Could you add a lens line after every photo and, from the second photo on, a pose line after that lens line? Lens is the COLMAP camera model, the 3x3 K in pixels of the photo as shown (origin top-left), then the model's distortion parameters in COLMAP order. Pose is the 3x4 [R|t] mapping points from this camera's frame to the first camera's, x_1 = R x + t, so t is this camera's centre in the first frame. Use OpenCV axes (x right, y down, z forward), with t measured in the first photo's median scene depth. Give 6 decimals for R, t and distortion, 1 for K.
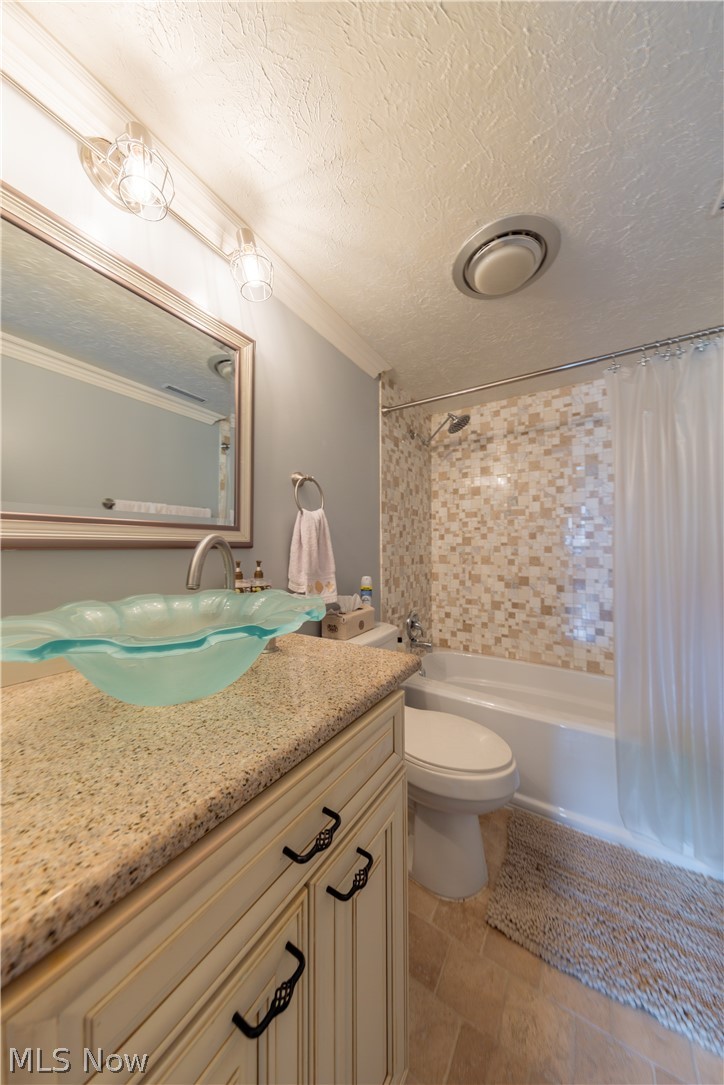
lens RADIAL K [[344.1, 0, 363.3], [0, 344.1, 545.1], [0, 0, 1]] dist [0.000936, -0.000361]
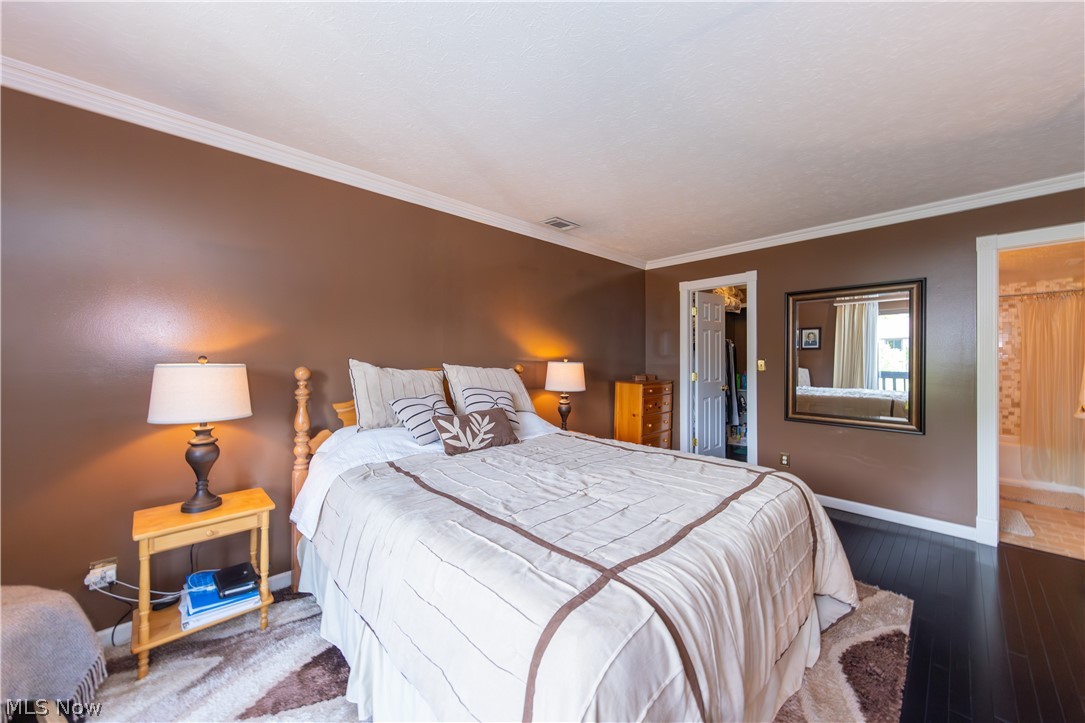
lens RADIAL K [[405.0, 0, 554.2], [0, 405.0, 355.6], [0, 0, 1]] dist [-0.002076, 0.000553]
pose [[0.974974, 0.004604, -0.222270, -2.250657], [-0.002245, 0.999938, 0.010863, -0.160589], [0.222307, -0.010092, 0.974925, -3.054992]]
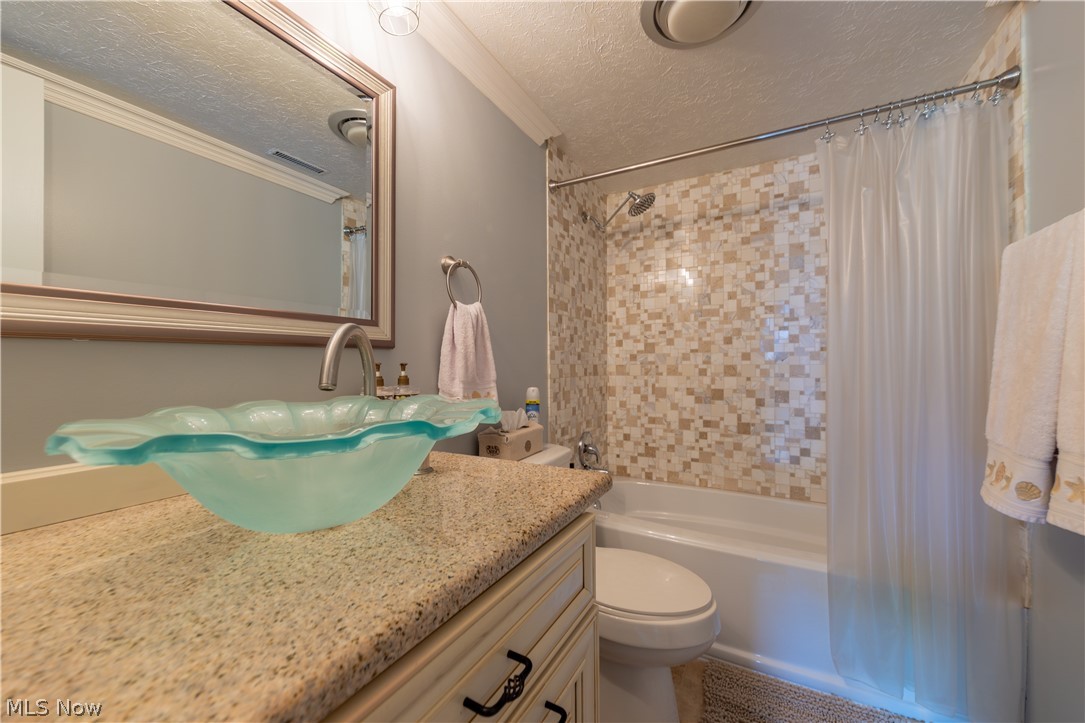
lens RADIAL K [[419.3, 0, 544.8], [0, 419.3, 361.8], [0, 0, 1]] dist [-0.004344, -0.000009]
pose [[0.998264, -0.002702, 0.058836, -0.028104], [0.002062, 0.999938, 0.010925, 0.026166], [-0.058862, -0.010785, 0.998208, 0.010715]]
